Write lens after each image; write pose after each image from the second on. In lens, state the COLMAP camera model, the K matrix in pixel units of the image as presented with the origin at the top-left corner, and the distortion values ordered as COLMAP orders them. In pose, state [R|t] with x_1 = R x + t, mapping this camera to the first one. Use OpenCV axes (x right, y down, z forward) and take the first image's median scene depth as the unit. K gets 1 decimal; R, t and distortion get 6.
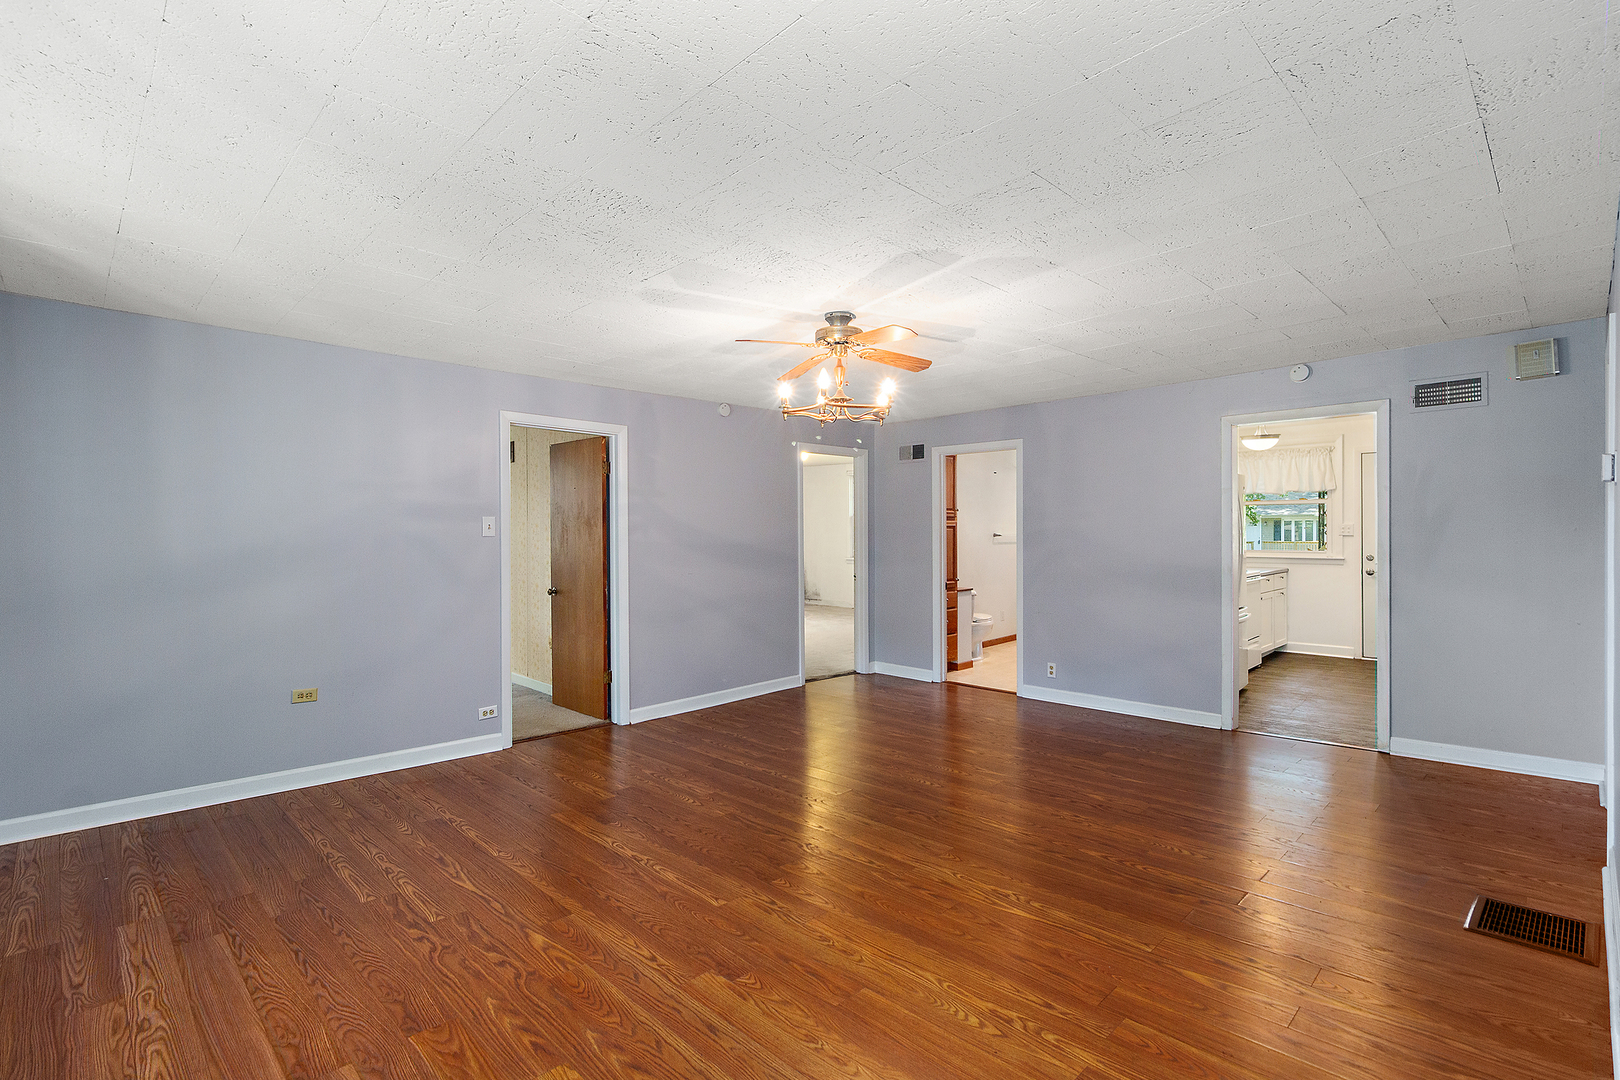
lens RADIAL K [[754.9, 0, 806.8], [0, 754.9, 537.0], [0, 0, 1]] dist [0.009392, -0.000559]
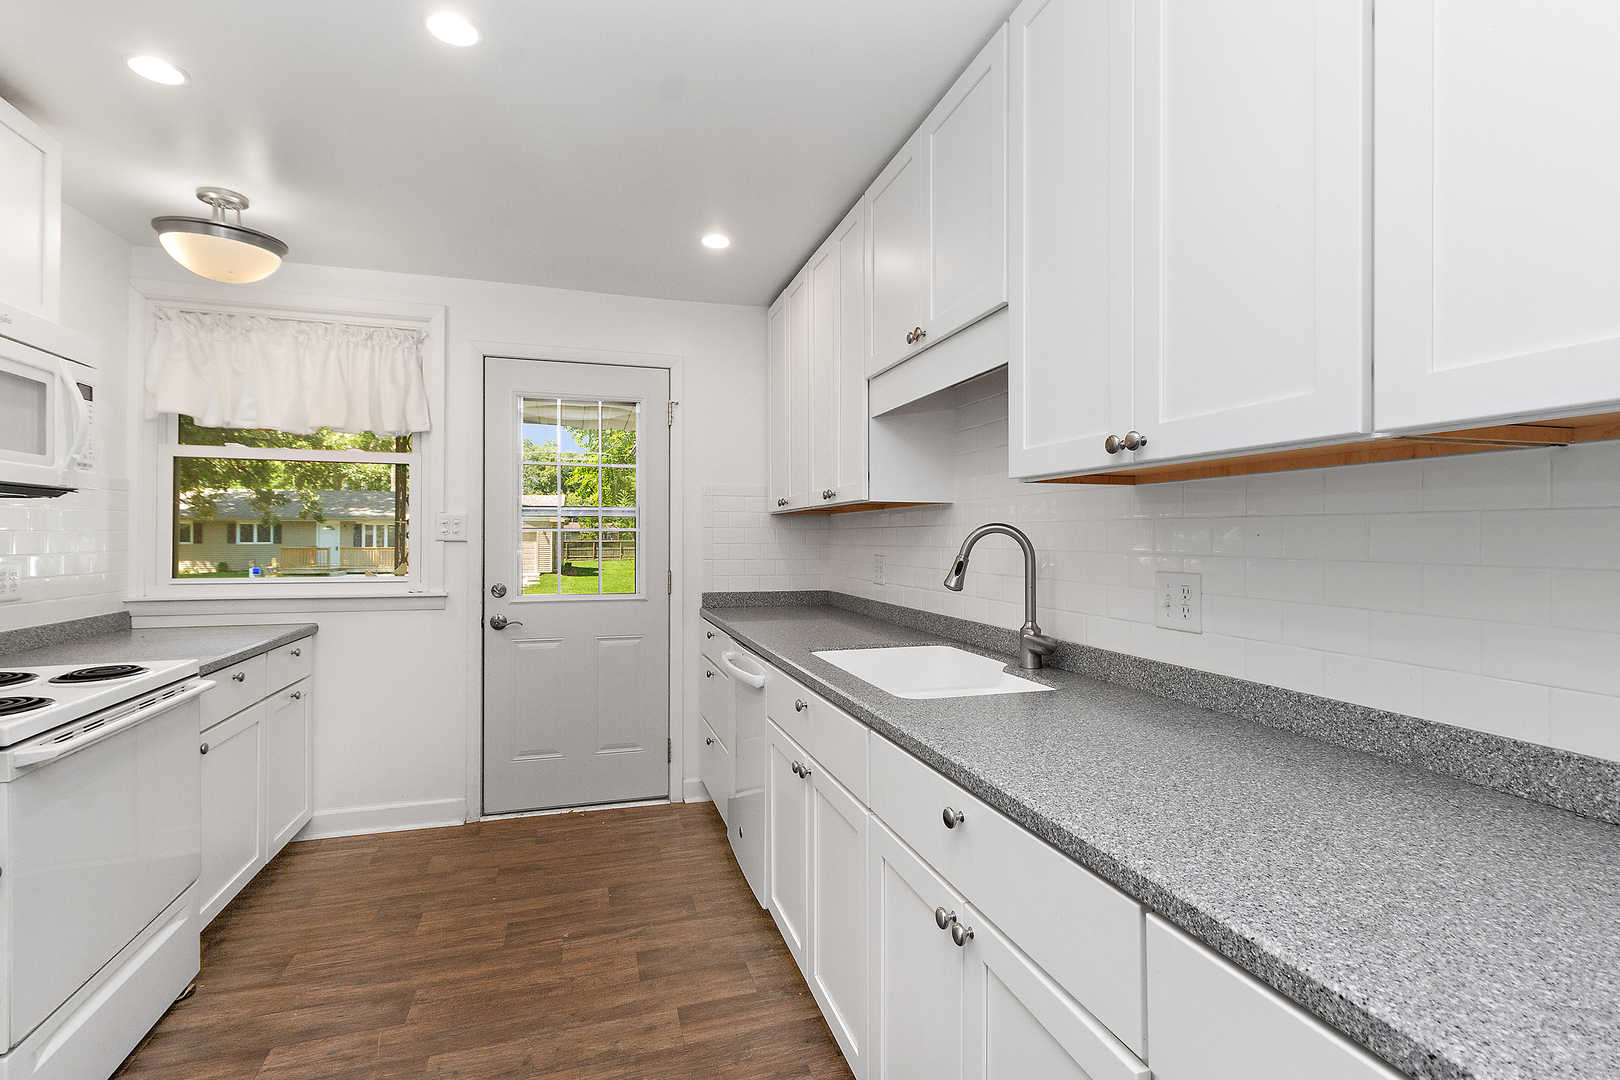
lens RADIAL K [[754.9, 0, 810.5], [0, 754.9, 540.3], [0, 0, 1]] dist [0.009392, -0.000559]
pose [[0.463952, 0.009699, 0.885807, 0.405618], [-0.006959, 0.999949, -0.007304, 0.000054], [-0.885833, -0.002776, 0.463996, 0.591748]]
